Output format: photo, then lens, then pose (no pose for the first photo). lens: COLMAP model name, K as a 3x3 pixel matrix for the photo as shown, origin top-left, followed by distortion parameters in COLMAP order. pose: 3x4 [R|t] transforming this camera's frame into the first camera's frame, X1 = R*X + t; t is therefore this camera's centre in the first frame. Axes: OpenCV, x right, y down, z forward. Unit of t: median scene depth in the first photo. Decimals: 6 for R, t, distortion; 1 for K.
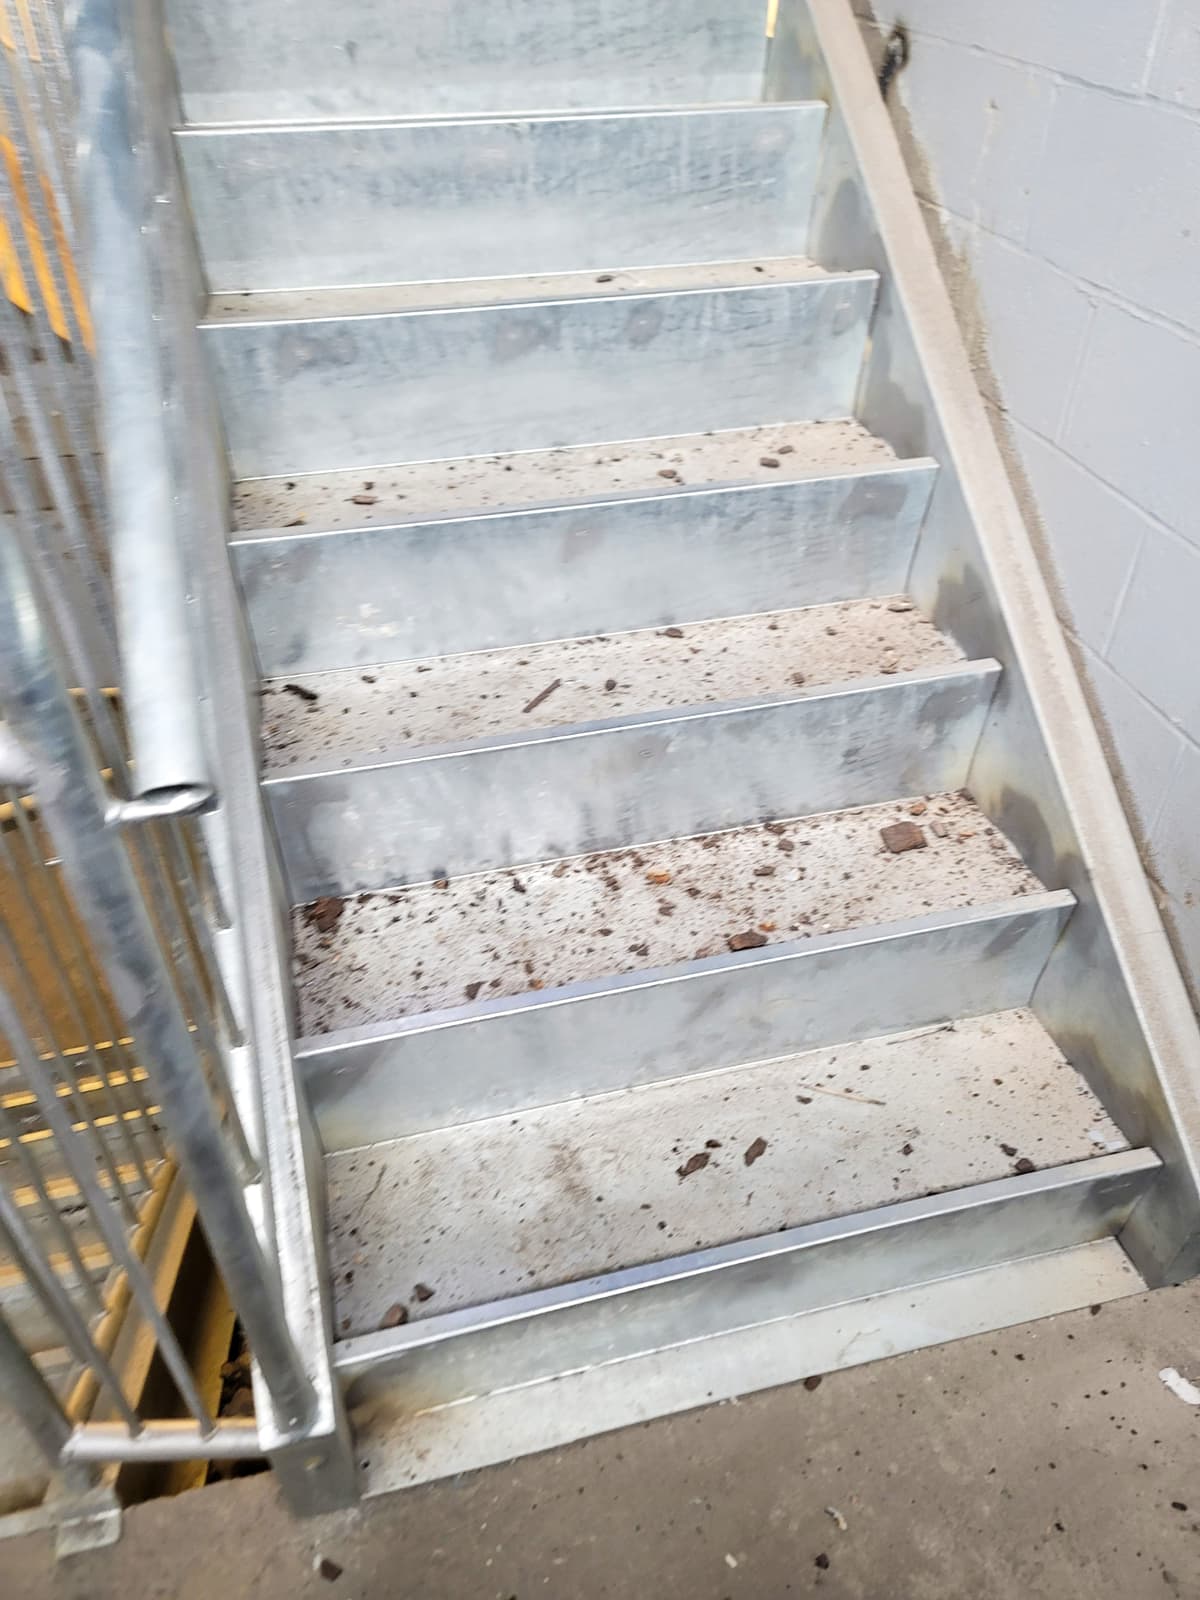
lens RADIAL K [[1156.7, 0, 600.0], [0, 1156.7, 800.0], [0, 0, 1]] dist [0.057087, -0.003310]
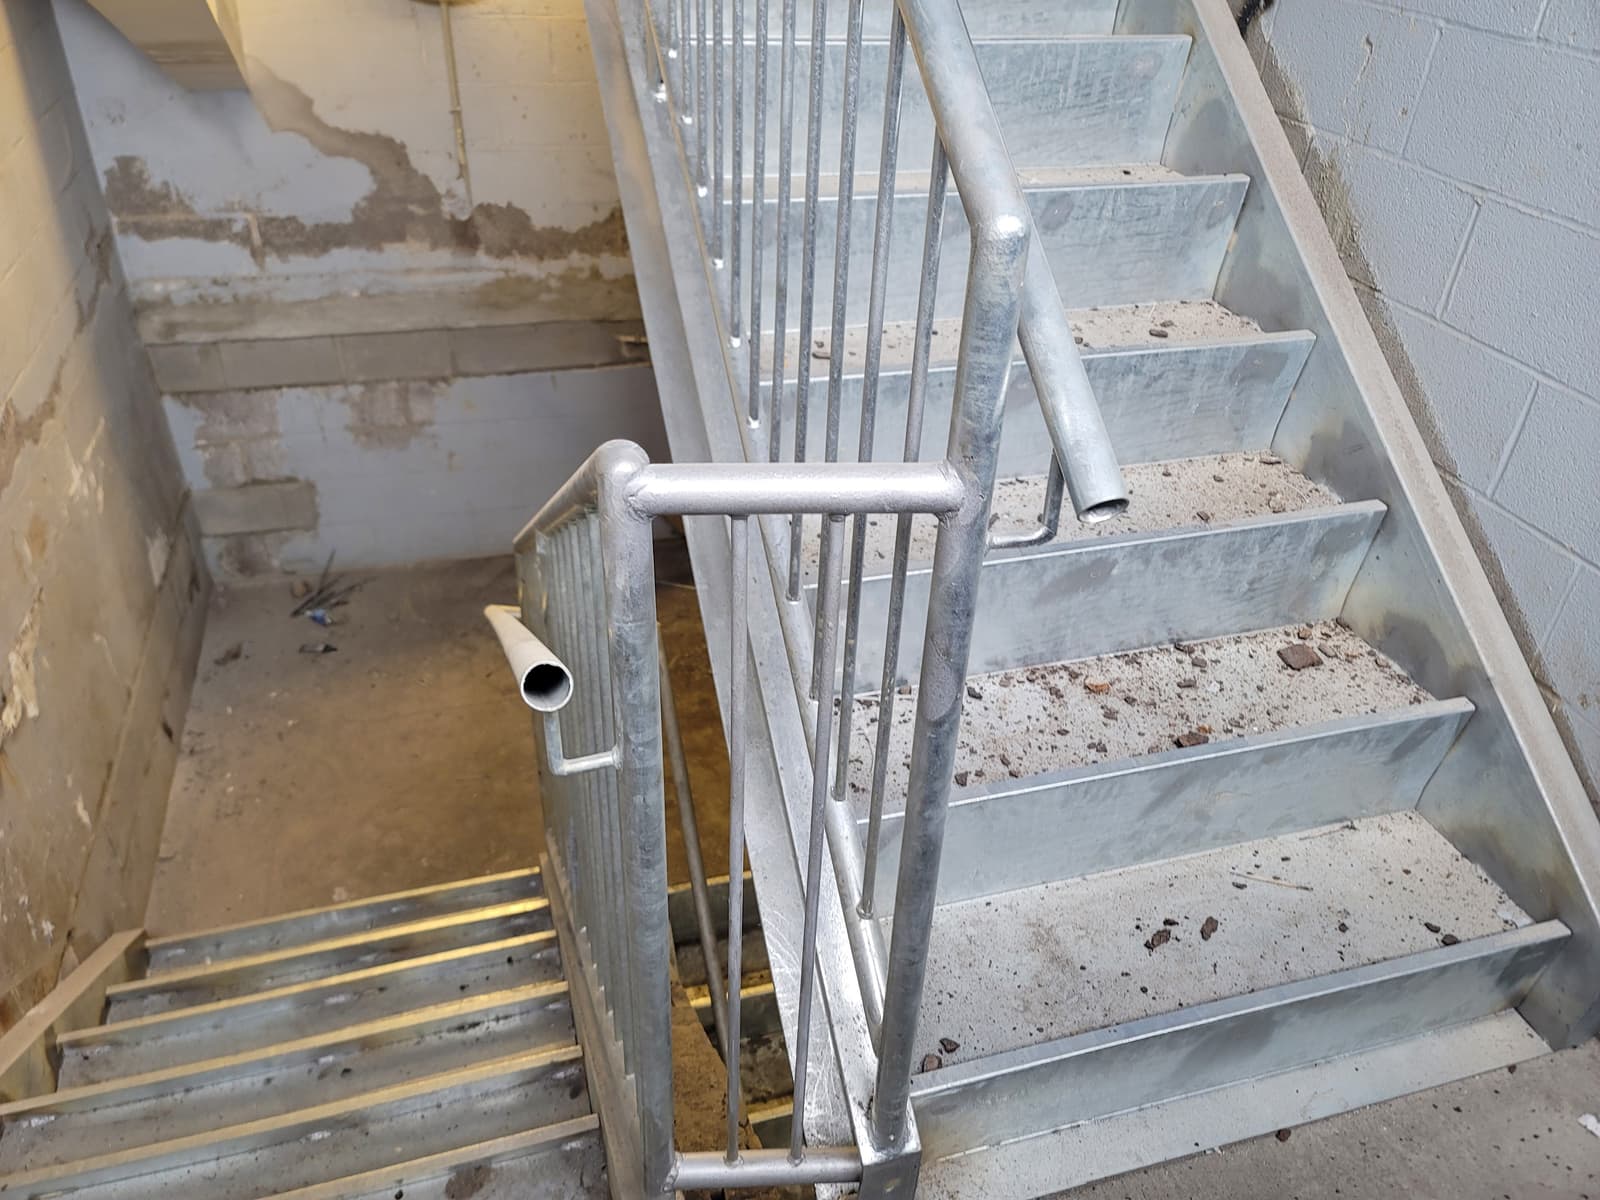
lens RADIAL K [[1156.7, 0, 800.0], [0, 1156.7, 600.0], [0, 0, 1]] dist [0.057087, -0.003310]
pose [[0.998008, 0.011393, 0.062049, -0.304498], [-0.006000, 0.996241, -0.086420, 0.080847], [-0.062801, 0.085876, 0.994325, -0.106427]]
